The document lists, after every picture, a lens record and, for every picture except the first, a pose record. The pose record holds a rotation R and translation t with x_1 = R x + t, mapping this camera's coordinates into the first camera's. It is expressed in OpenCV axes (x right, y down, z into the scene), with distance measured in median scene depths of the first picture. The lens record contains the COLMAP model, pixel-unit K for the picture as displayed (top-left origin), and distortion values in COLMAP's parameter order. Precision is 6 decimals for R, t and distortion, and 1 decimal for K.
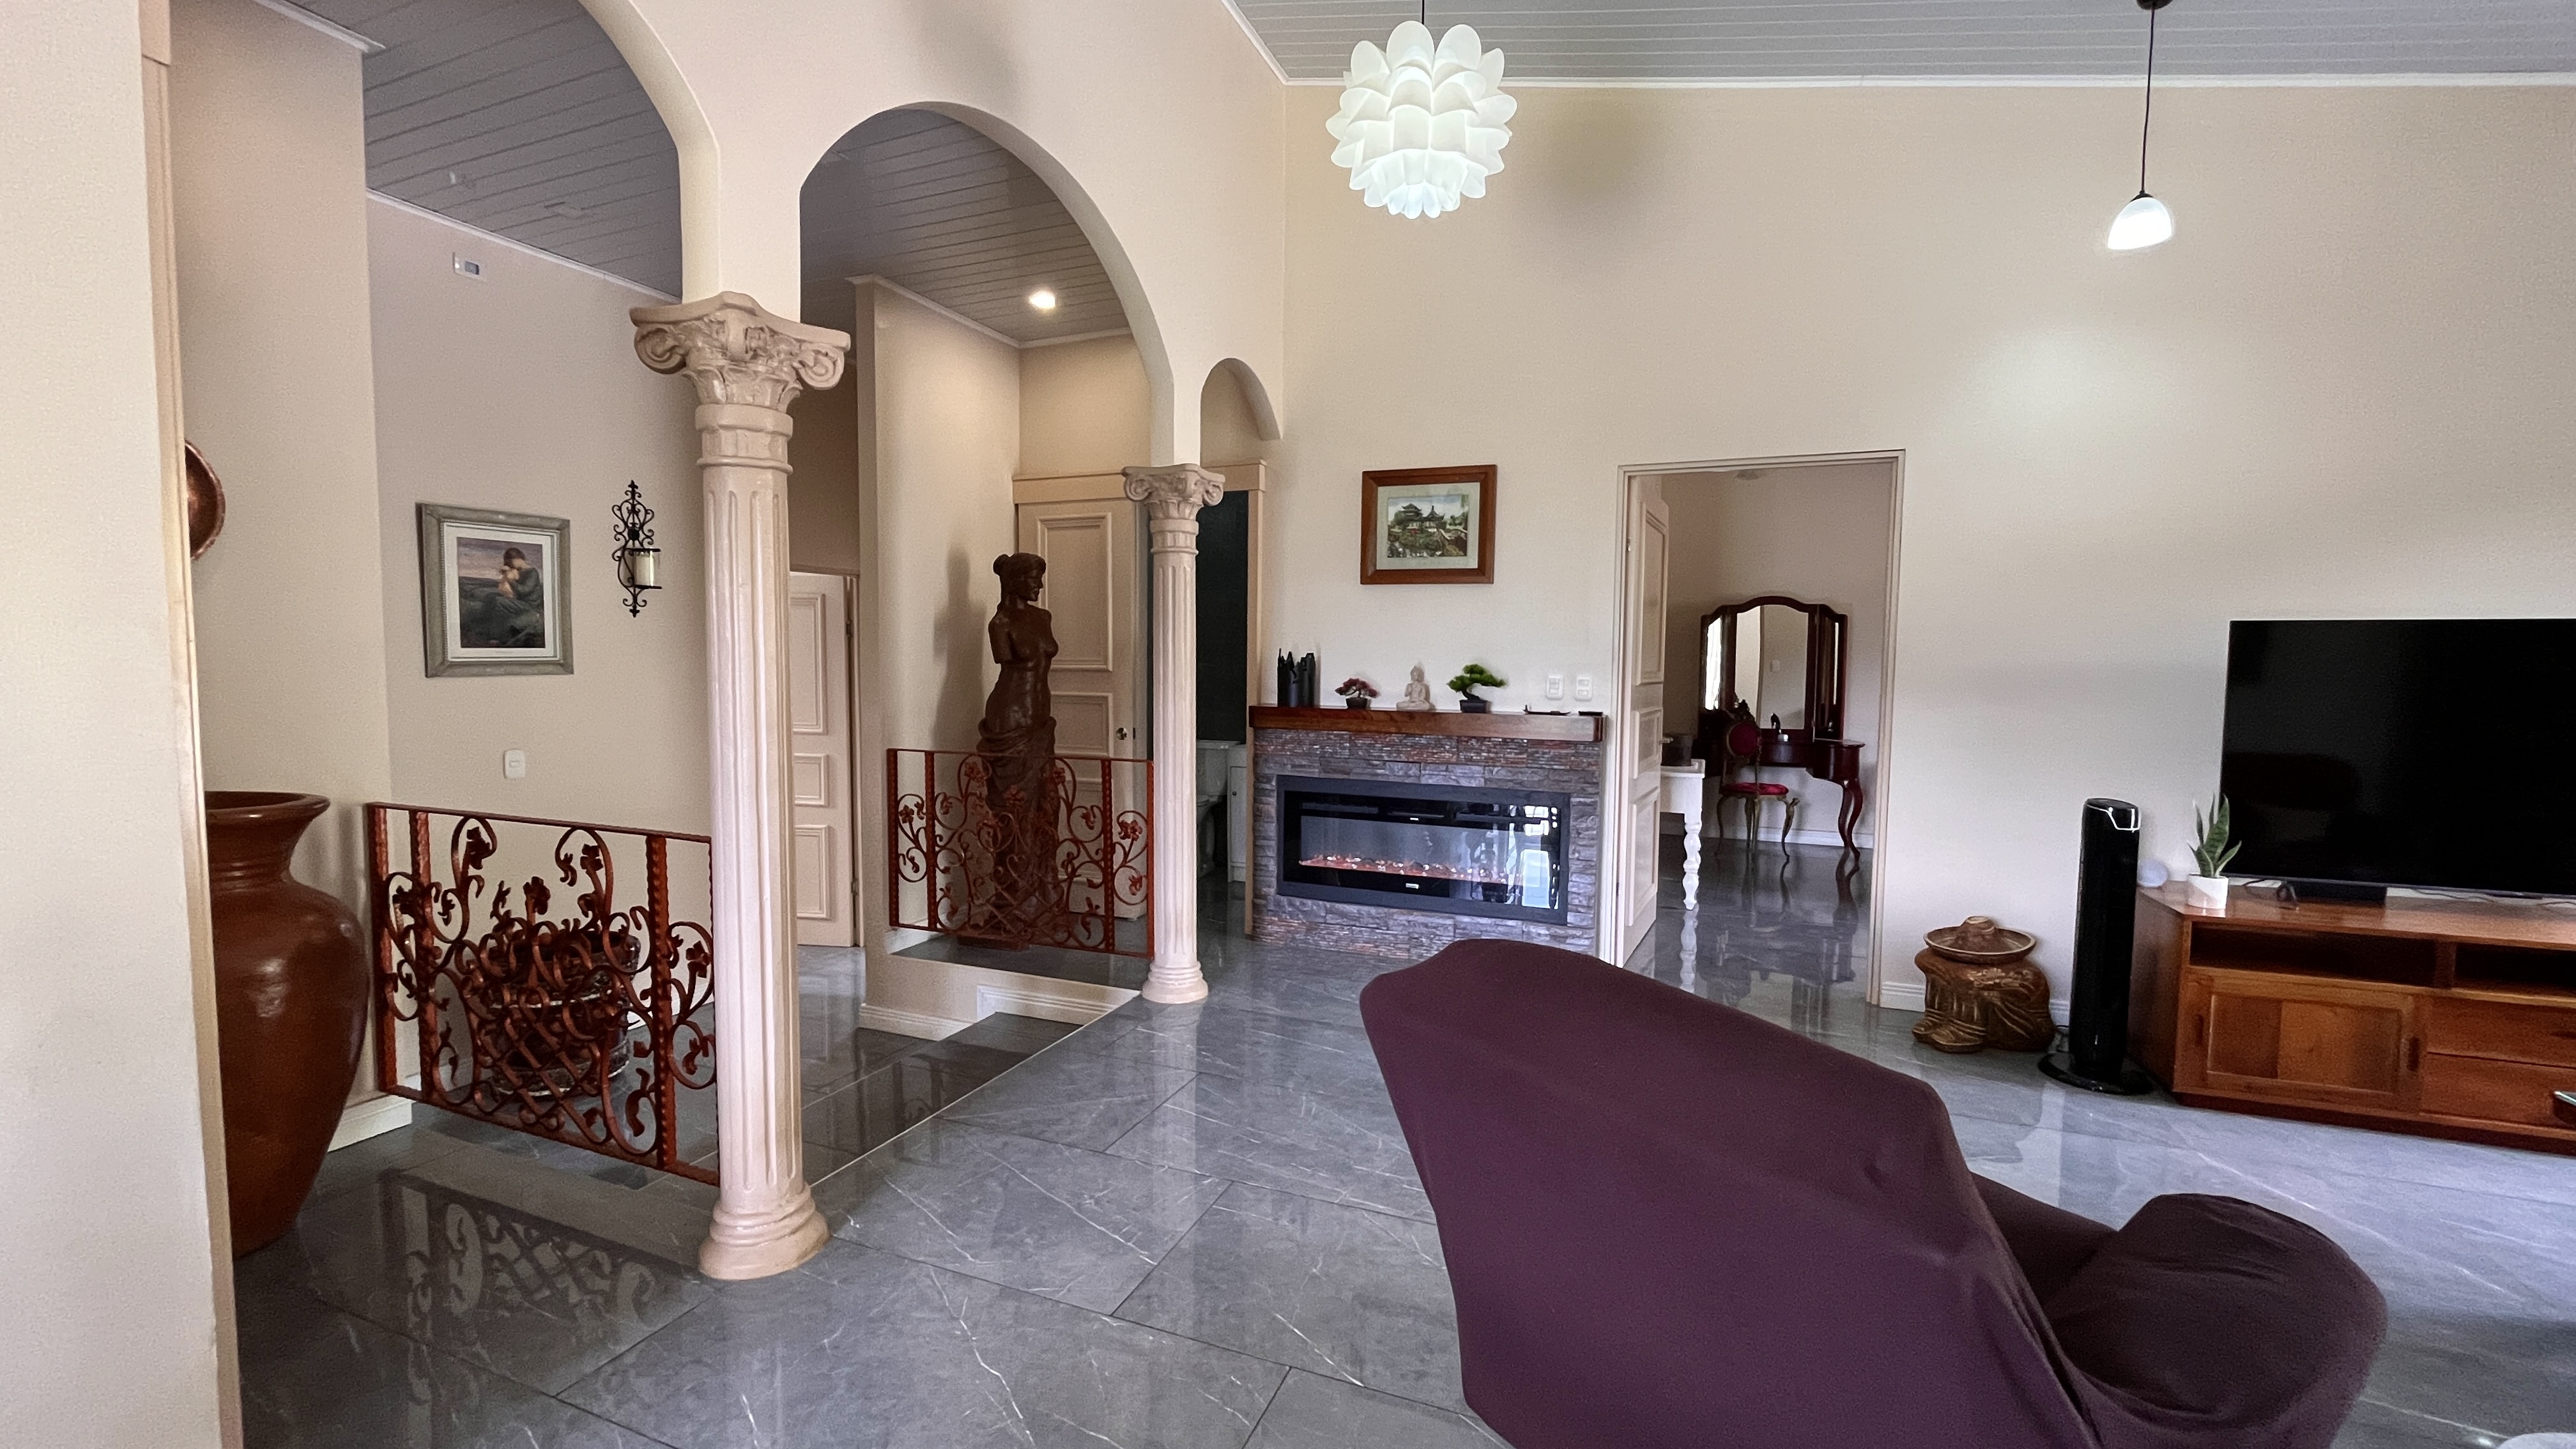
lens RADIAL K [[1043.4, 0, 1288.0], [0, 1043.4, 724.5], [0, 0, 1]] dist [-0.014181, 0.000517]
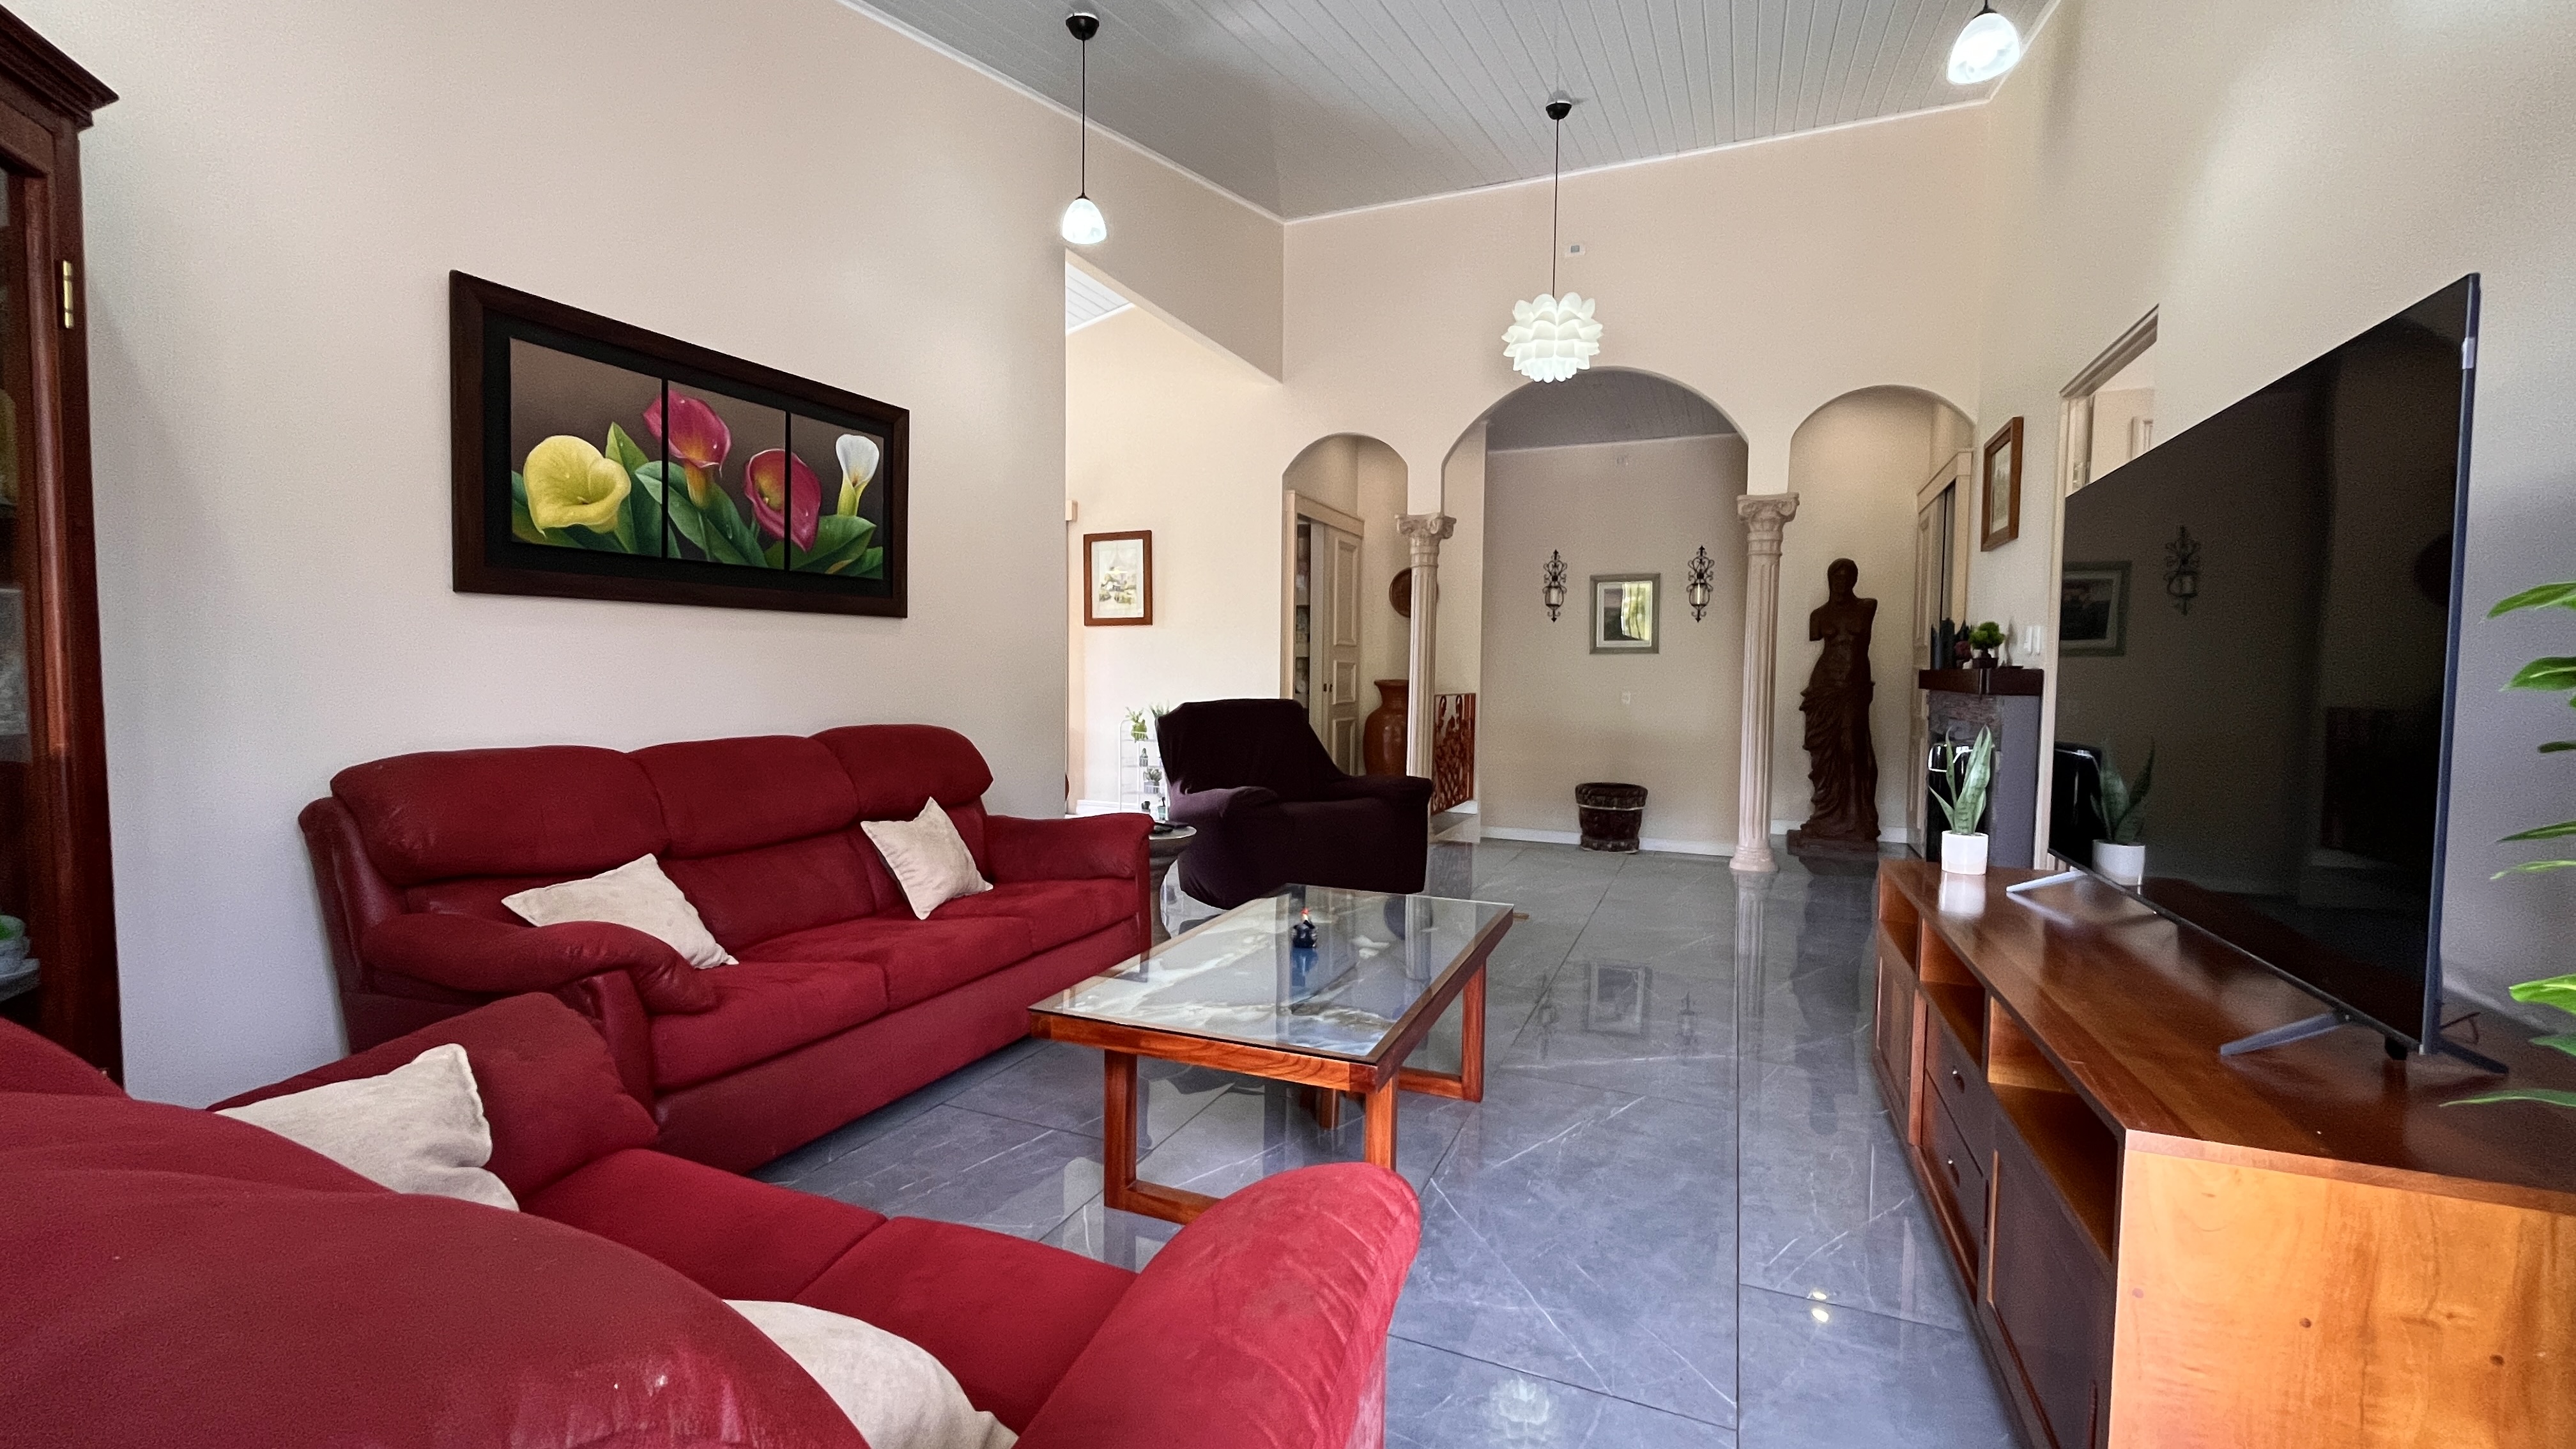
lens RADIAL K [[1060.0, 0, 1256.6], [0, 1060.0, 728.2], [0, 0, 1]] dist [-0.013448, 0.000085]
pose [[-0.056786, 0.041895, -0.997507, 1.343860], [-0.075421, 0.996084, 0.046129, 0.055910], [0.995534, 0.077852, -0.053404, 0.387488]]
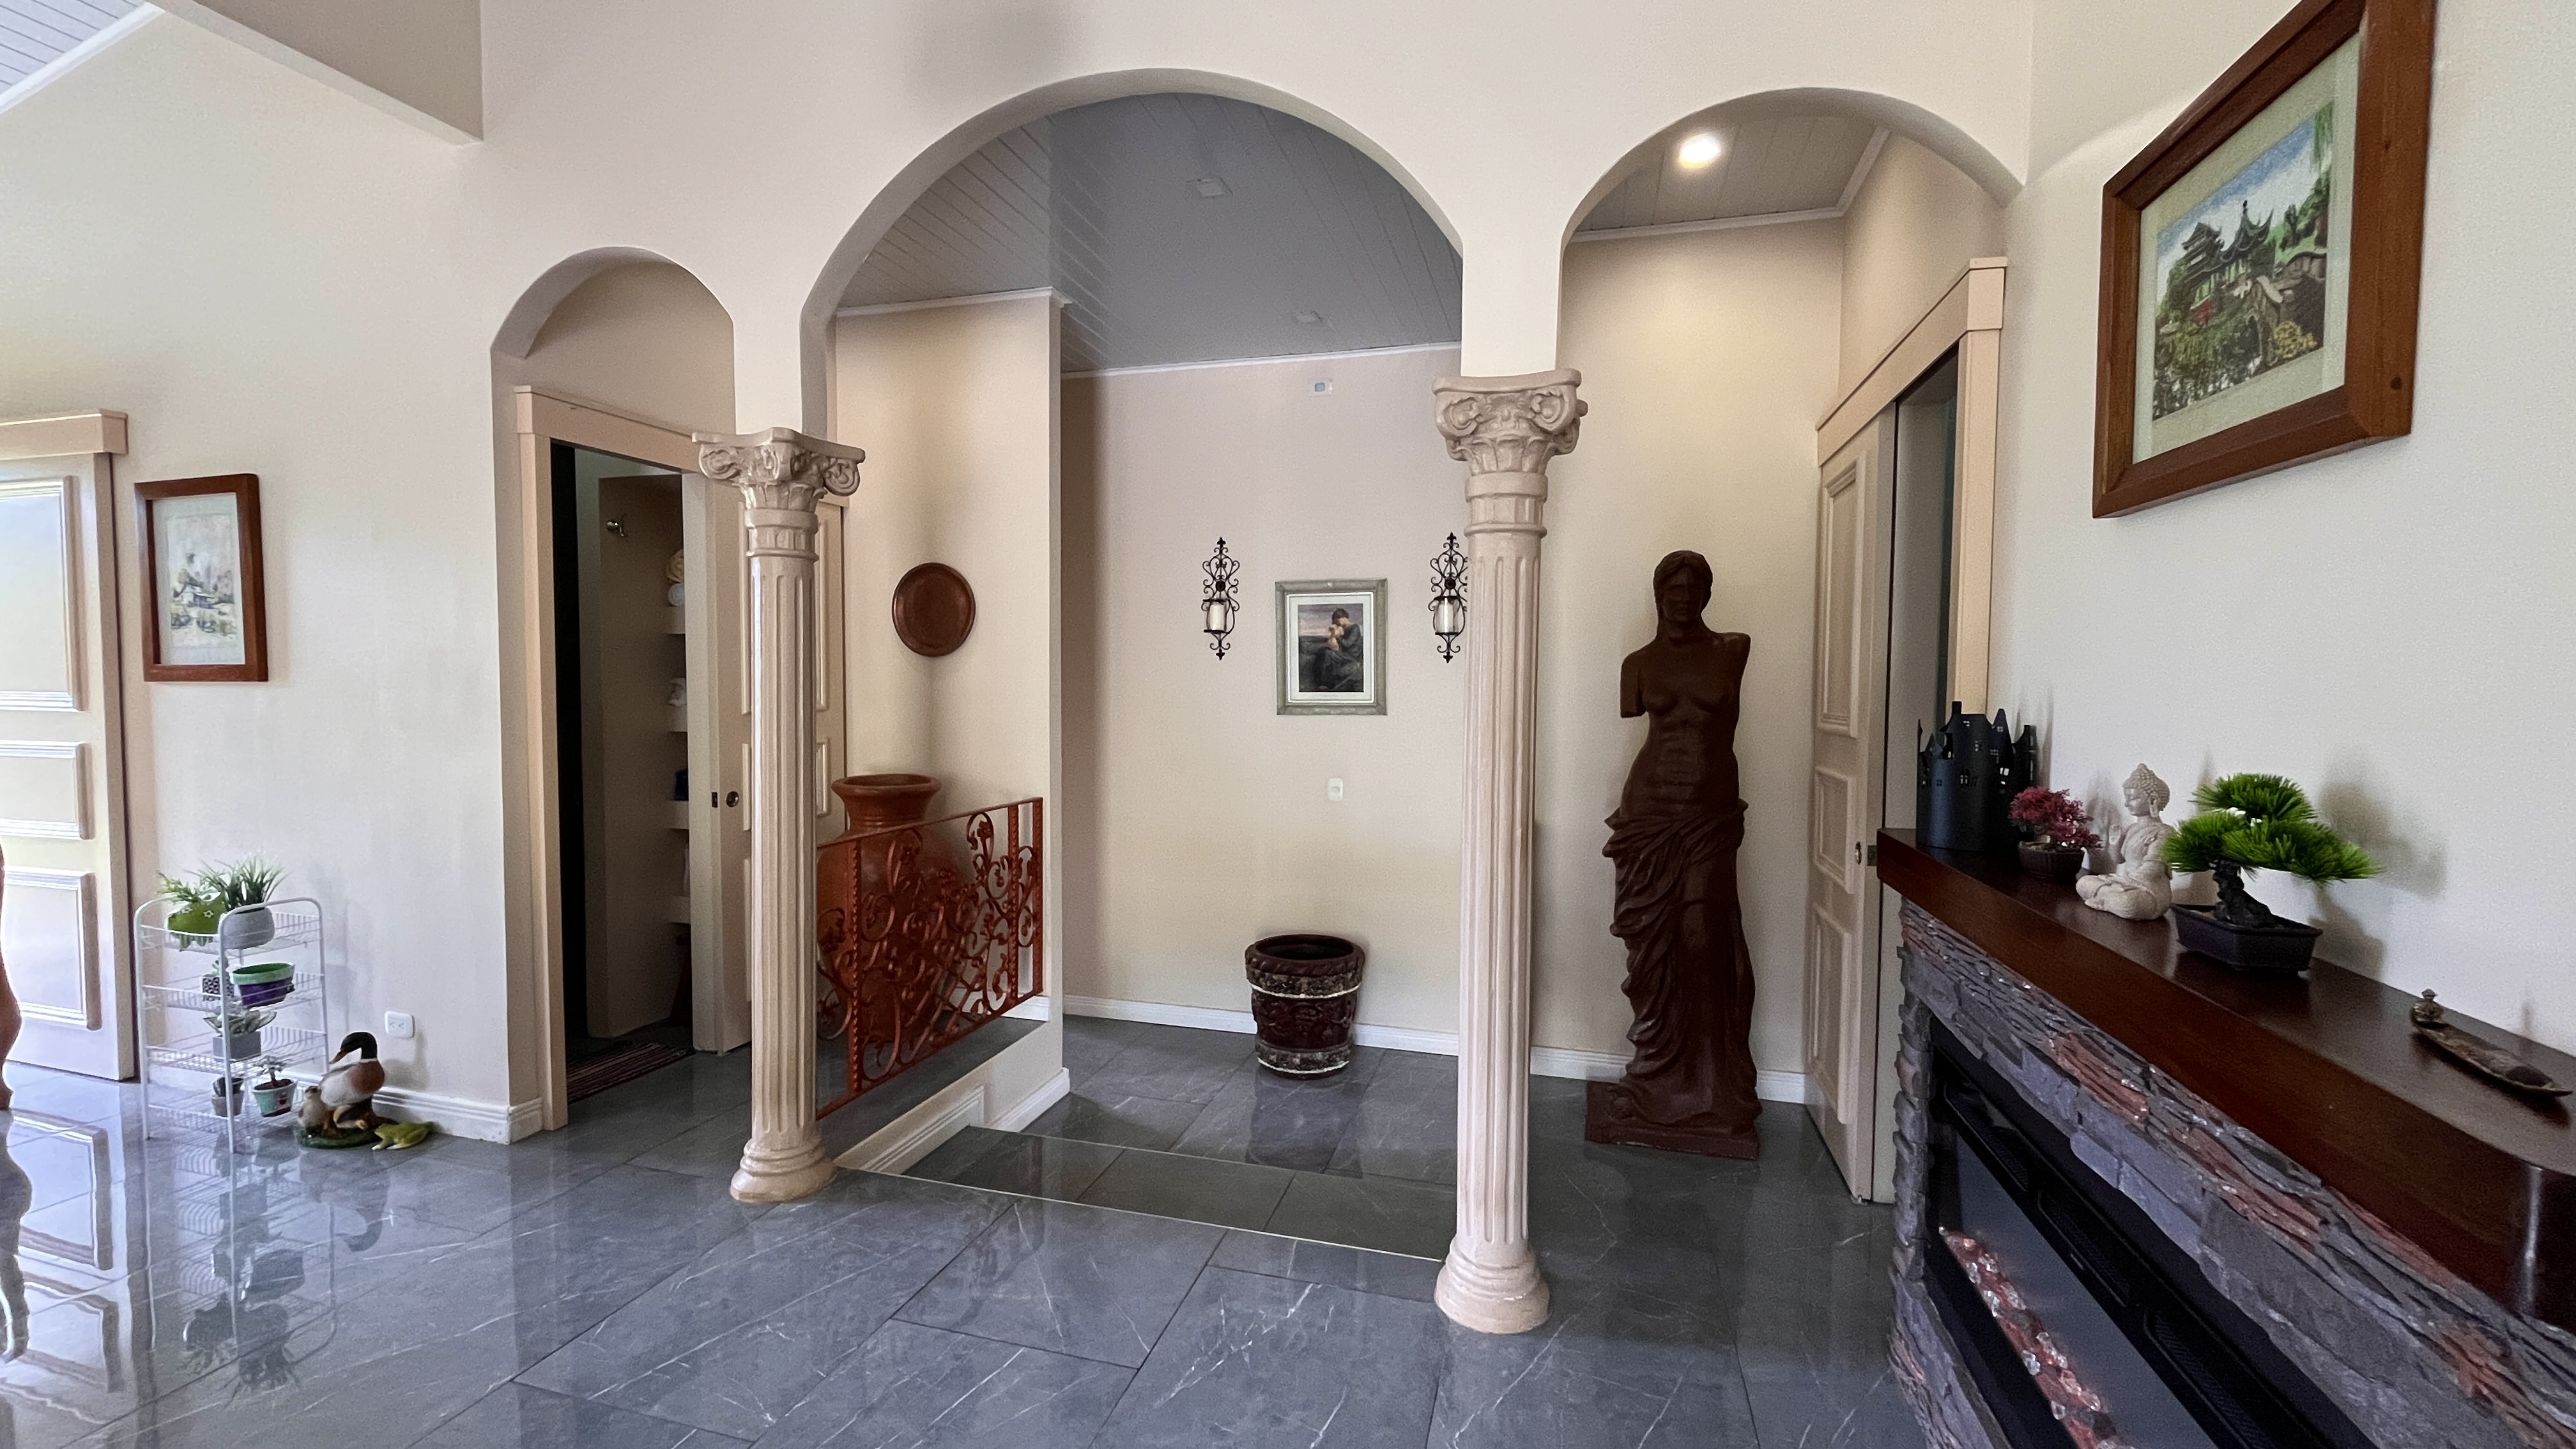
lens RADIAL K [[1043.4, 0, 1288.0], [0, 1043.4, 724.5], [0, 0, 1]] dist [-0.014181, 0.000517]
pose [[0.099716, 0.036205, -0.994357, 0.433750], [-0.069802, 0.997130, 0.029306, -0.066787], [0.992565, 0.066486, 0.101957, 0.804267]]
